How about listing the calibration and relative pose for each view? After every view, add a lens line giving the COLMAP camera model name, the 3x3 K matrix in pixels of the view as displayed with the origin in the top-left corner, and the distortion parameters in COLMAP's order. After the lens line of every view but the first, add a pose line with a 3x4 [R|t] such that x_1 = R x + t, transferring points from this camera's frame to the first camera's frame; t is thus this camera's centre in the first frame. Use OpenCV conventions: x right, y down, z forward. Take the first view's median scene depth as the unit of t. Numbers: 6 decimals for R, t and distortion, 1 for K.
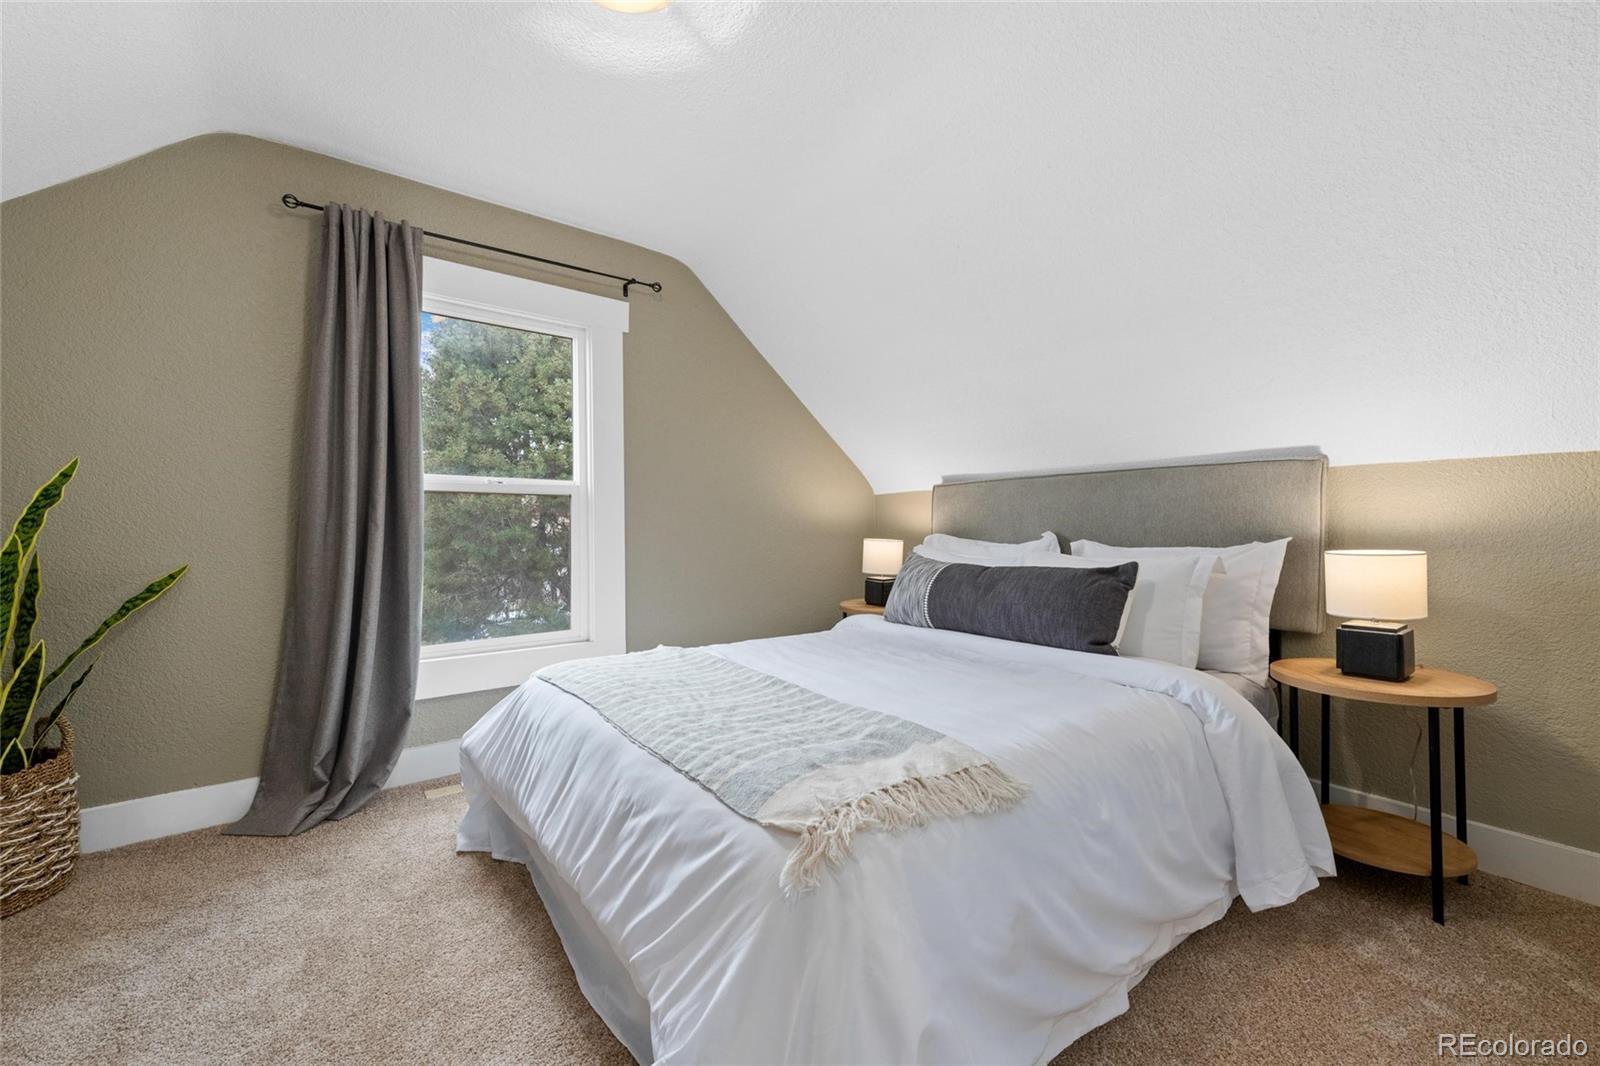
lens RADIAL K [[633.9, 0, 806.3], [0, 633.9, 533.2], [0, 0, 1]] dist [0.003547, -0.000359]
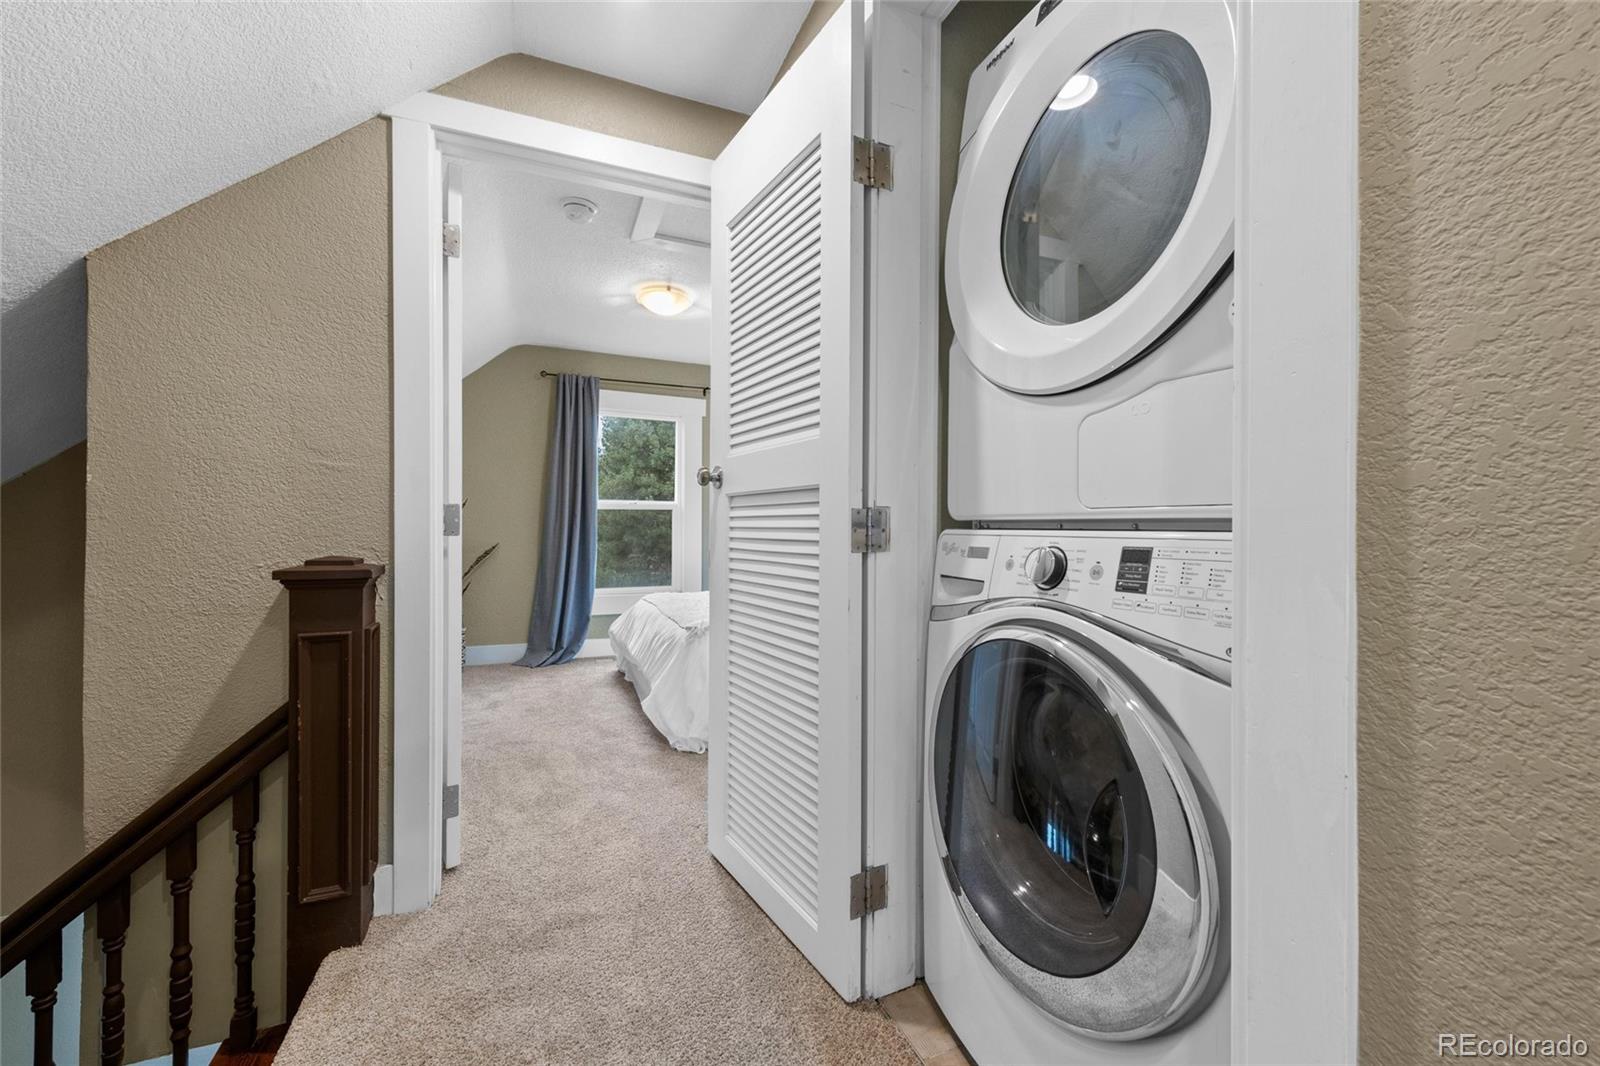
lens RADIAL K [[639.5, 0, 800.0], [0, 639.5, 533.0], [0, 0, 1]] dist [-0.000237, -0.000097]
pose [[0.964097, 0.016664, -0.265028, 0.540872], [-0.016793, 0.999857, 0.001779, -0.008629], [0.265020, 0.002736, 0.964239, -0.763155]]
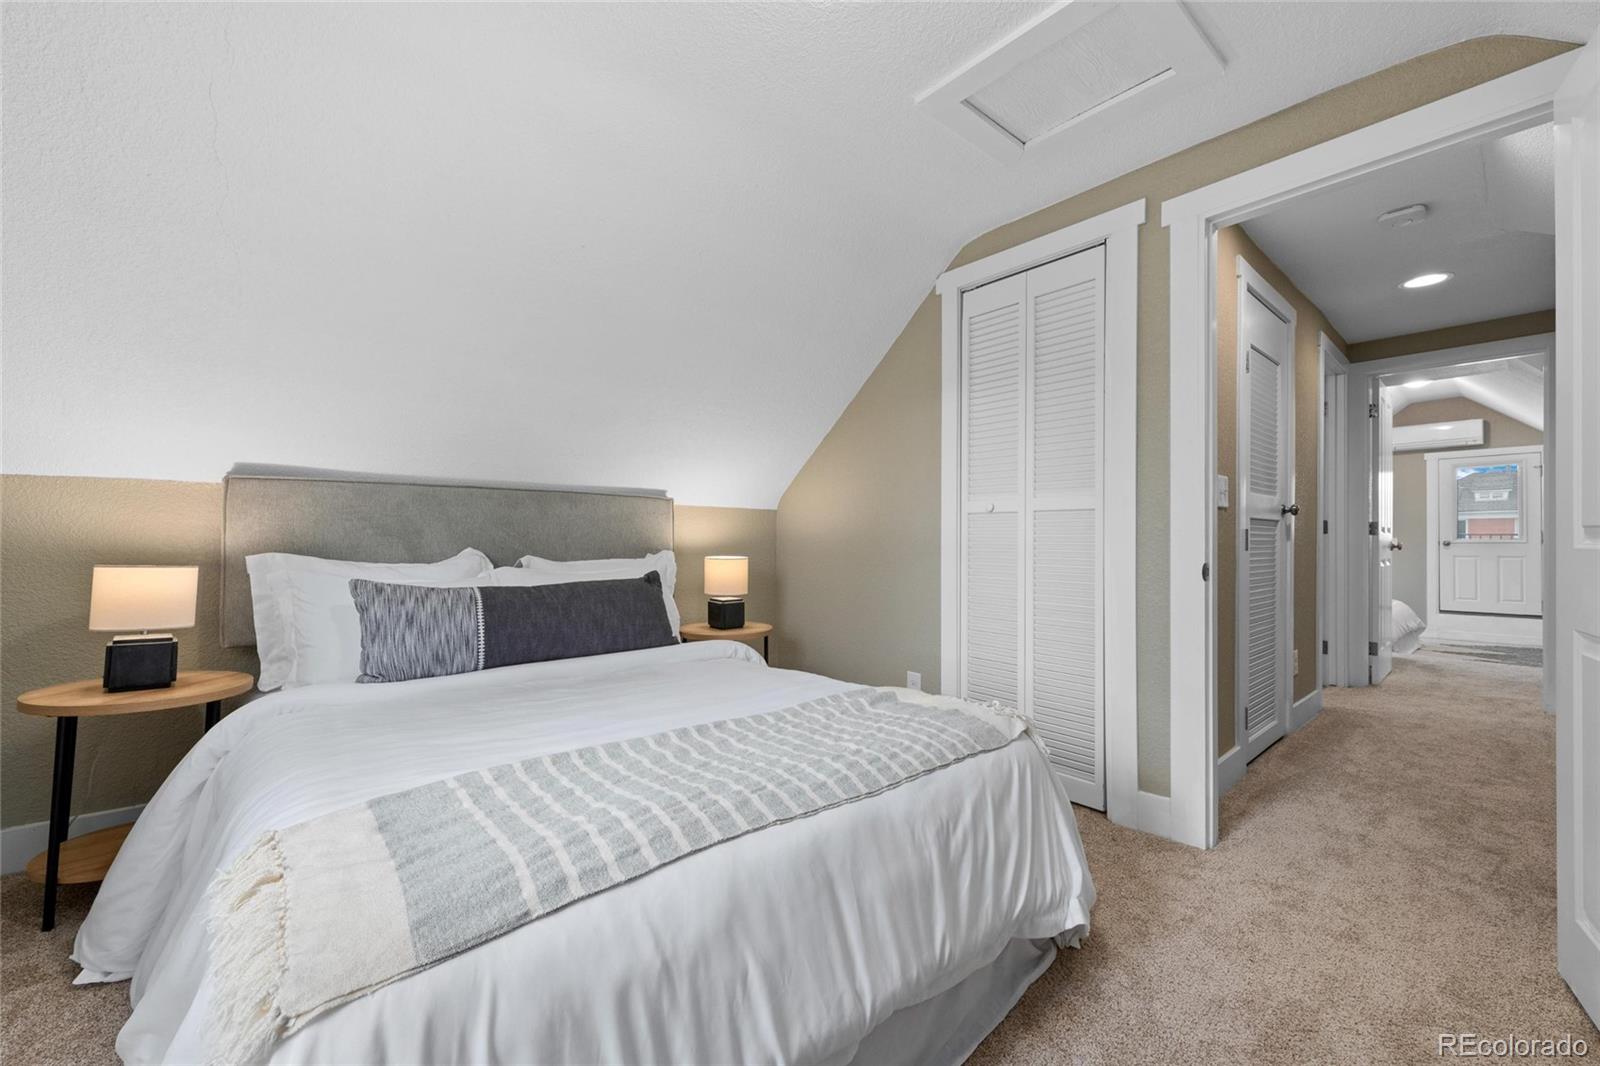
lens RADIAL K [[633.9, 0, 806.3], [0, 633.9, 533.2], [0, 0, 1]] dist [0.003547, -0.000359]
pose [[-0.055821, 0.006267, 0.998421, -0.607717], [-0.004705, 0.999968, -0.006540, -0.020781], [-0.998430, -0.005063, -0.055790, 0.591996]]
